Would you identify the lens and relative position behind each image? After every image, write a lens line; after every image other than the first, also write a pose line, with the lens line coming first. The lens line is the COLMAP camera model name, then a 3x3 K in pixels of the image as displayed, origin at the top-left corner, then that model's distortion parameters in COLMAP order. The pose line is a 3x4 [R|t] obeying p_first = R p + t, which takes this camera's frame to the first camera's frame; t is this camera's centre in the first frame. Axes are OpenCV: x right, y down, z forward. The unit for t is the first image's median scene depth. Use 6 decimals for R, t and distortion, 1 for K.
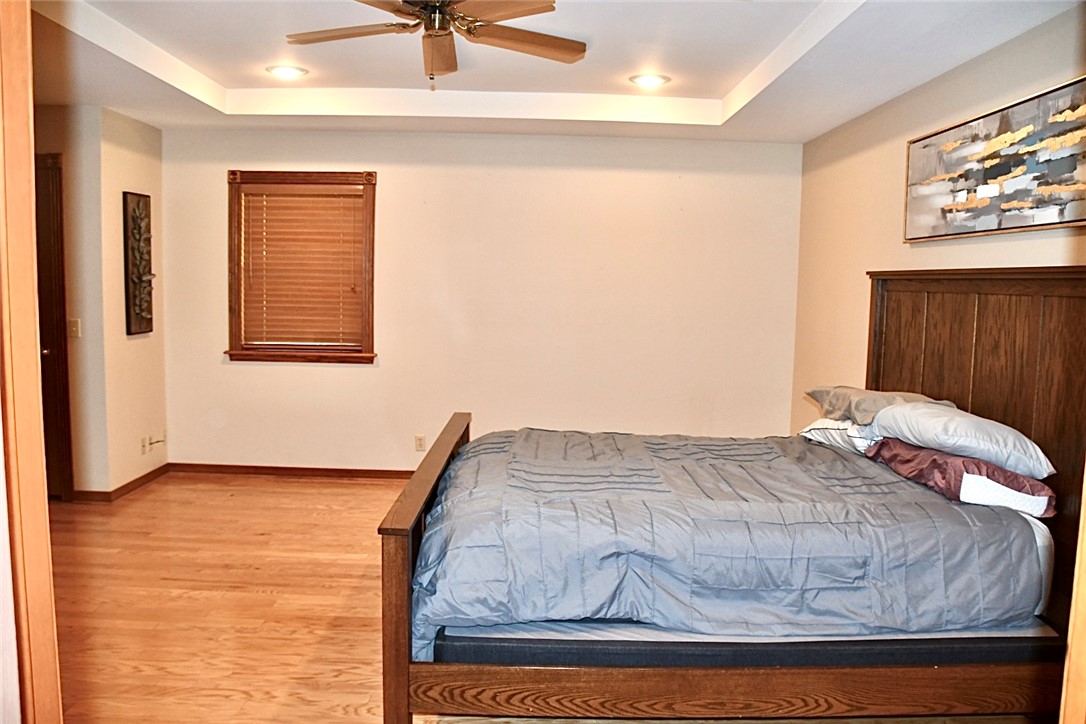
lens RADIAL K [[847.6, 0, 551.3], [0, 847.6, 363.9], [0, 0, 1]] dist [-0.160194, 0.108087]
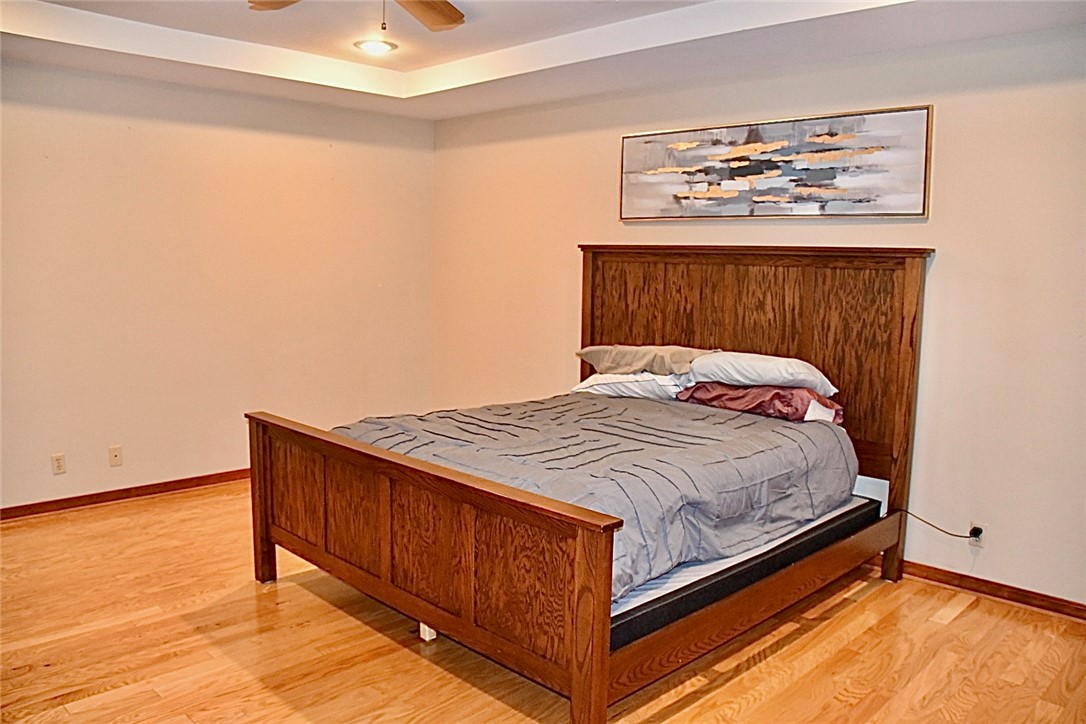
lens RADIAL K [[847.6, 0, 551.3], [0, 847.6, 363.9], [0, 0, 1]] dist [-0.160194, 0.108087]
pose [[0.705770, -0.087446, 0.703023, -0.670042], [0.060000, 0.996165, 0.063675, -0.034004], [-0.705896, -0.002759, 0.708311, 0.279732]]
